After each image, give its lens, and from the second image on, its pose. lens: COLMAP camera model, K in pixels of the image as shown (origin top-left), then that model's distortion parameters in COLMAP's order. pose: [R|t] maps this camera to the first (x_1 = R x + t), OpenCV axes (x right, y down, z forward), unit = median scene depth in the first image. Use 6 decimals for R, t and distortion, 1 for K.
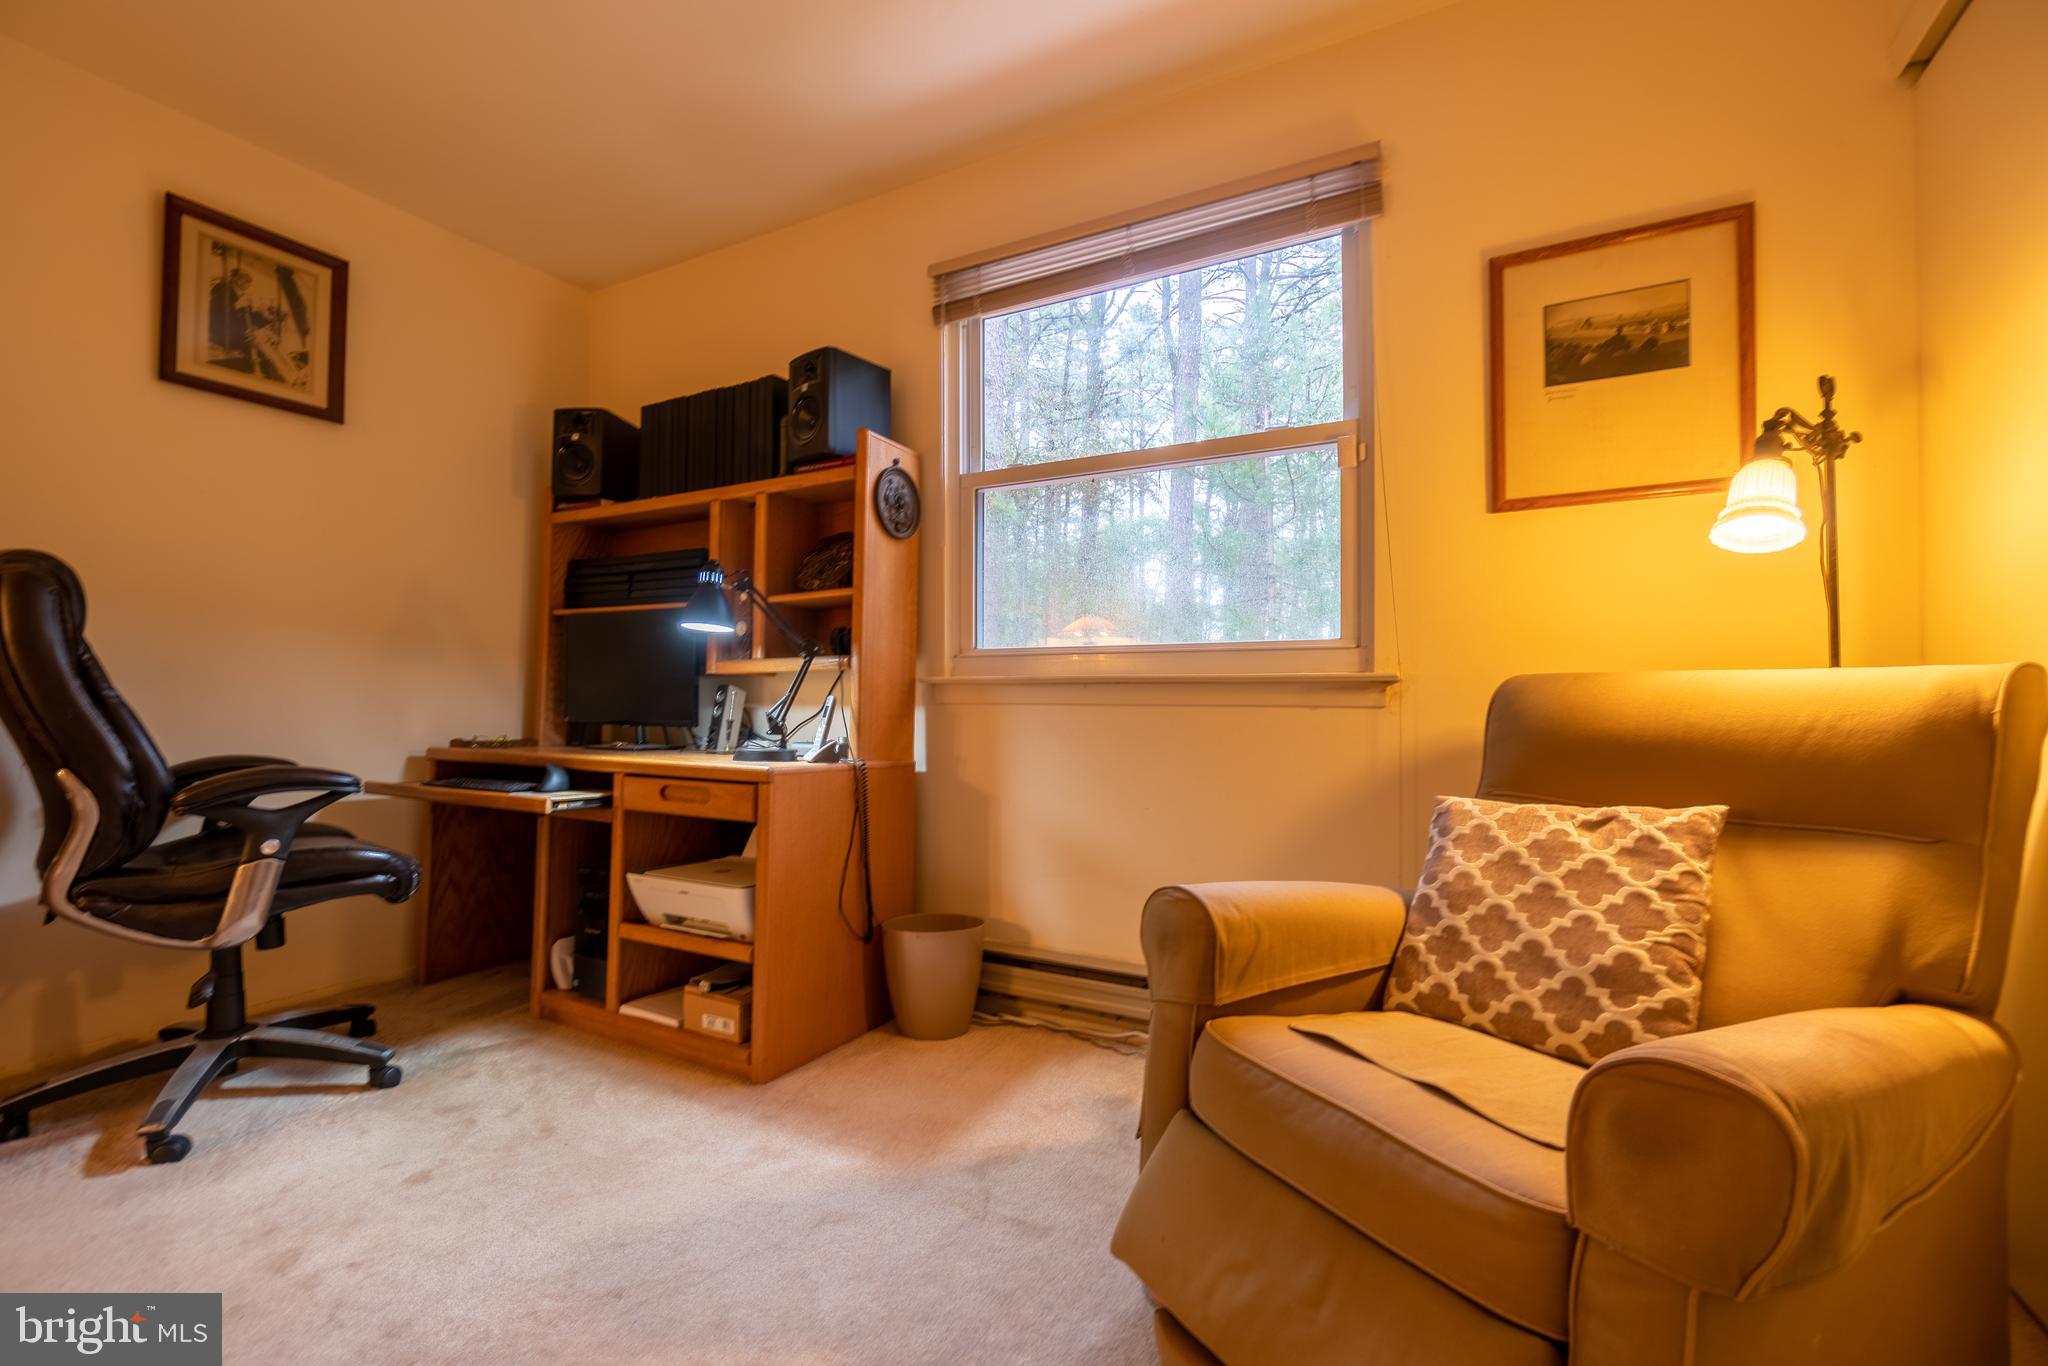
lens RADIAL K [[890.9, 0, 1011.3], [0, 890.9, 692.1], [0, 0, 1]] dist [-0.005034, 0.001567]
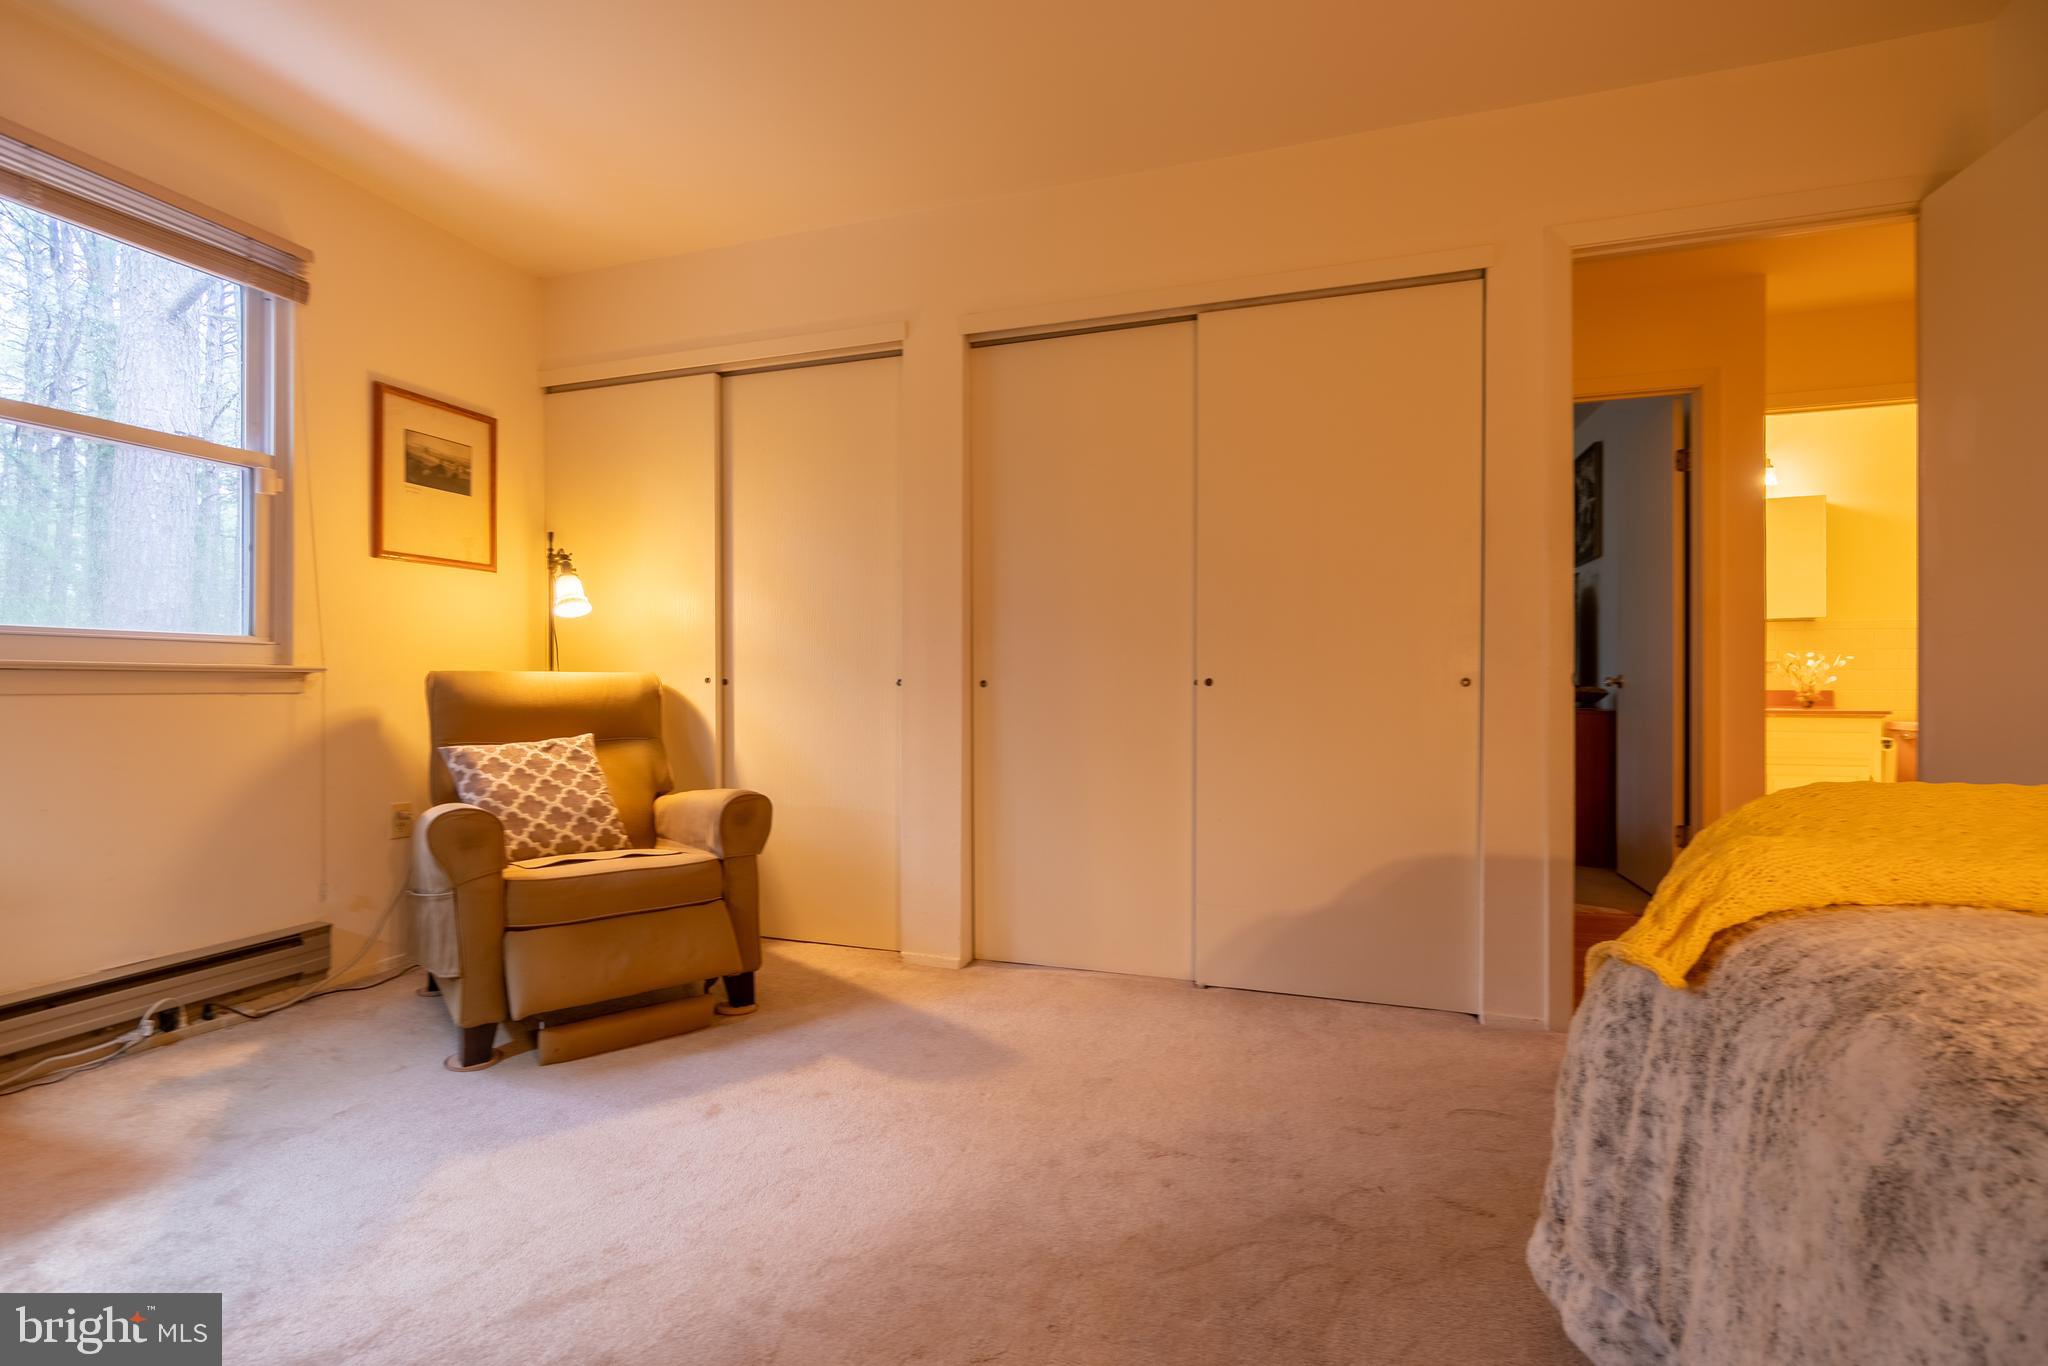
lens RADIAL K [[890.9, 0, 1011.3], [0, 890.9, 692.1], [0, 0, 1]] dist [-0.005034, 0.001567]
pose [[-0.179843, -0.007284, 0.983668, -1.177234], [-0.003220, 0.999972, 0.006816, 0.004203], [-0.983690, -0.001942, -0.179862, 0.269658]]
